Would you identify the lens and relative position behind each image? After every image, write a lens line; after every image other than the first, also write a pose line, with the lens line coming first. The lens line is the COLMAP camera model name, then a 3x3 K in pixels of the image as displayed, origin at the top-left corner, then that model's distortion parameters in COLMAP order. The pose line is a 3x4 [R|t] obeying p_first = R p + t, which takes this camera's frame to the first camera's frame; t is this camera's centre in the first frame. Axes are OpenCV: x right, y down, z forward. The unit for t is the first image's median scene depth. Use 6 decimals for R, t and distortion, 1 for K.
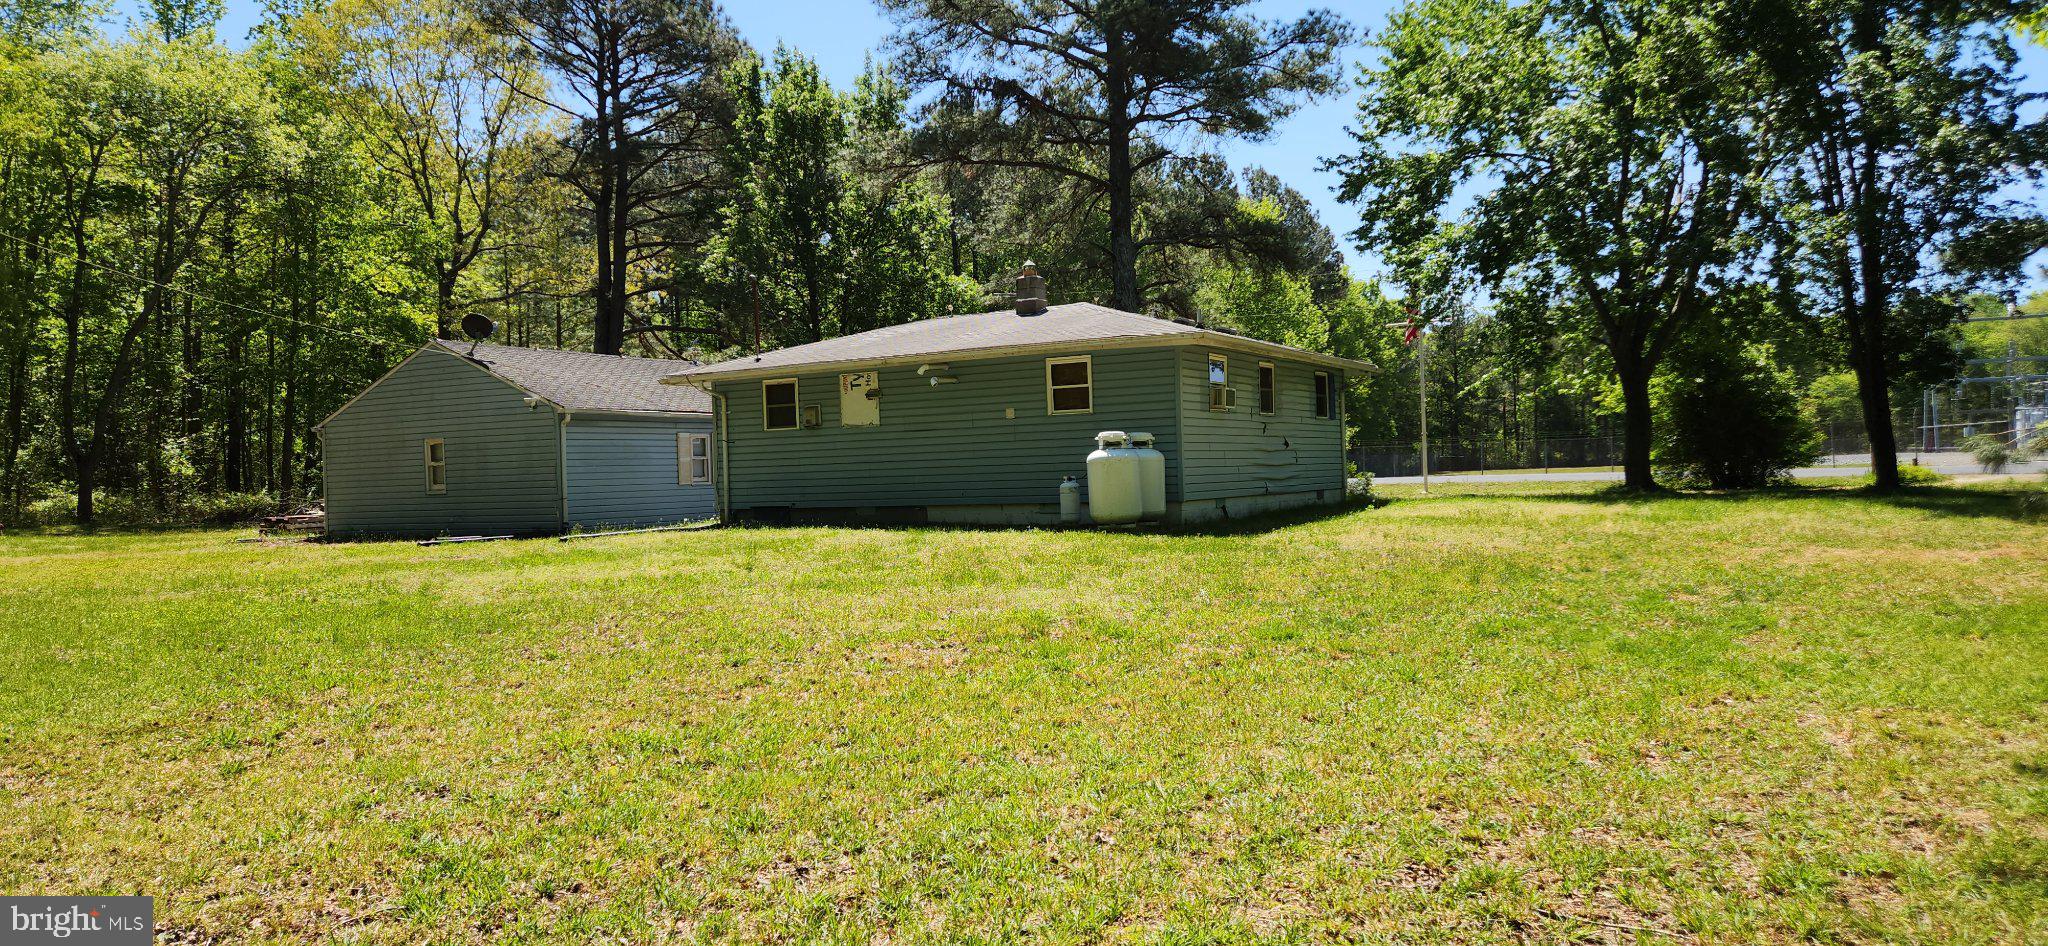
lens RADIAL K [[1268.5, 0, 1027.3], [0, 1268.5, 470.6], [0, 0, 1]] dist [0.001566, -0.001445]
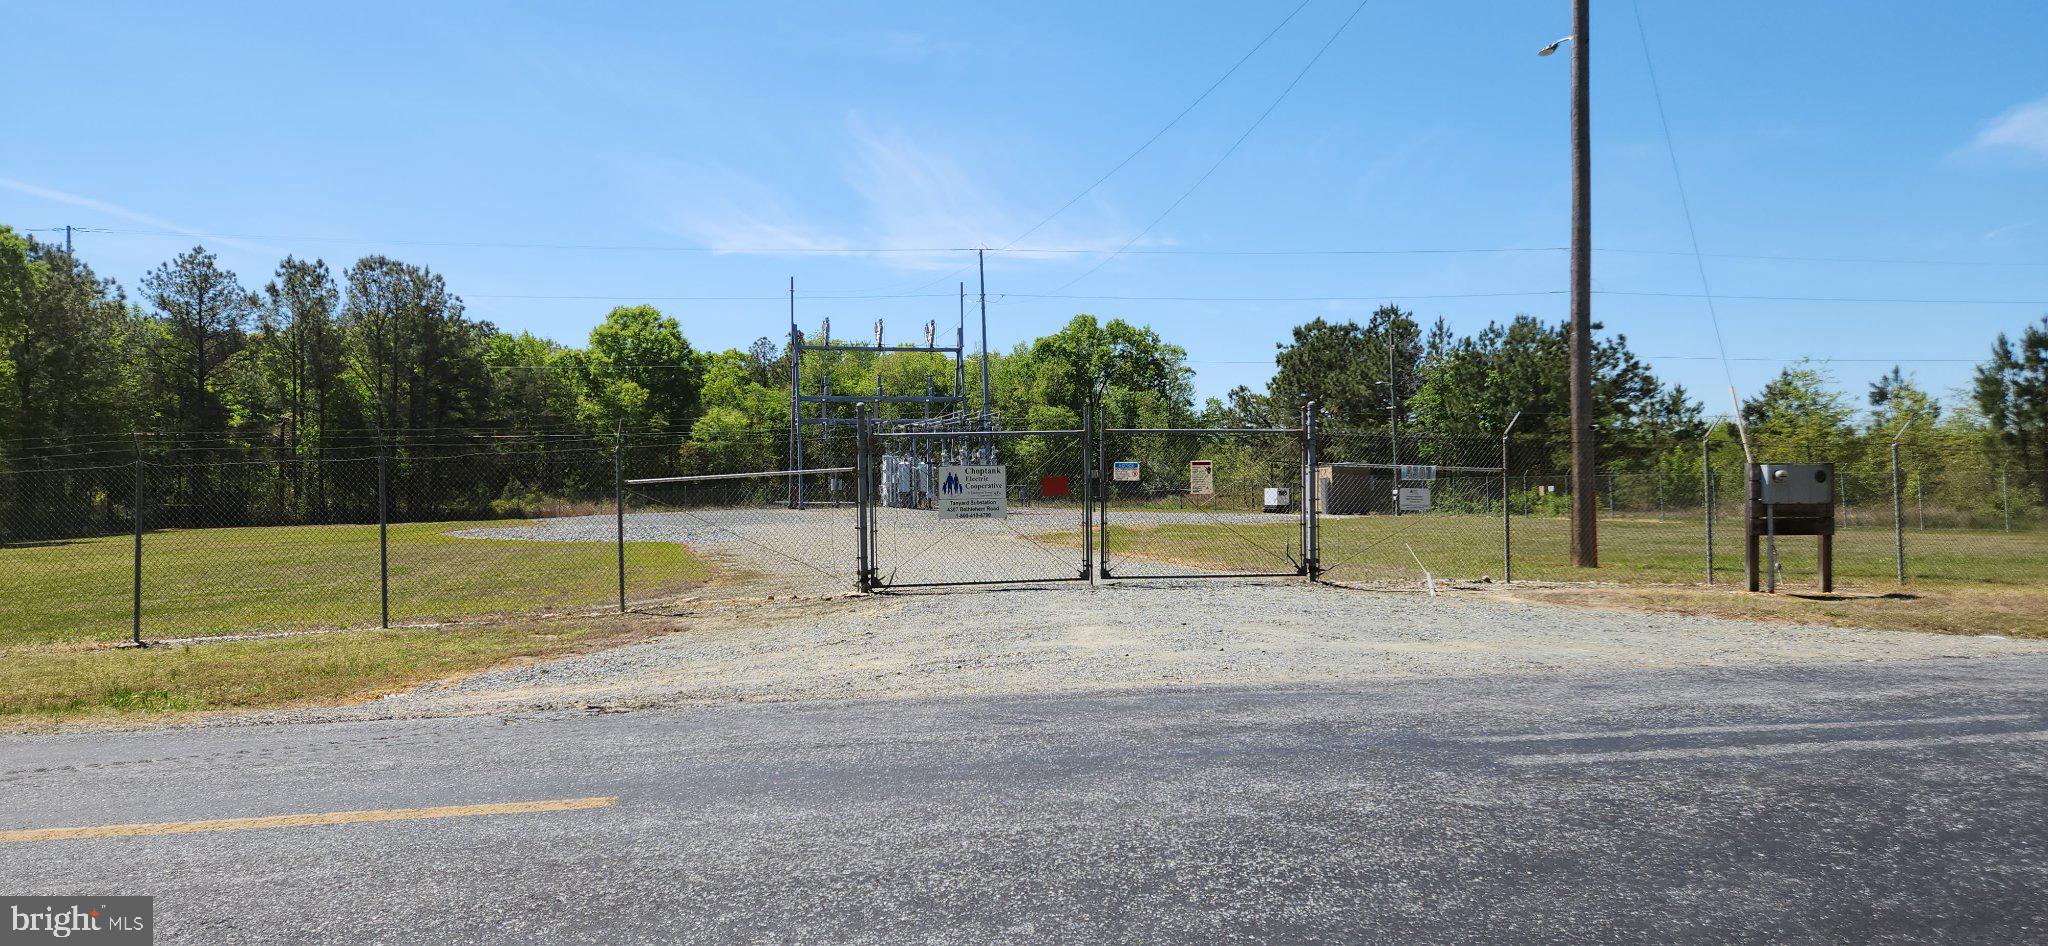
lens RADIAL K [[1268.5, 0, 1024.7], [0, 1268.5, 478.2], [0, 0, 1]] dist [0.001566, -0.001445]
pose [[0.713721, 0.045806, 0.698930, 0.206700], [-0.028325, 0.998931, -0.036542, -0.007299], [-0.699857, 0.006284, 0.714256, 0.265102]]
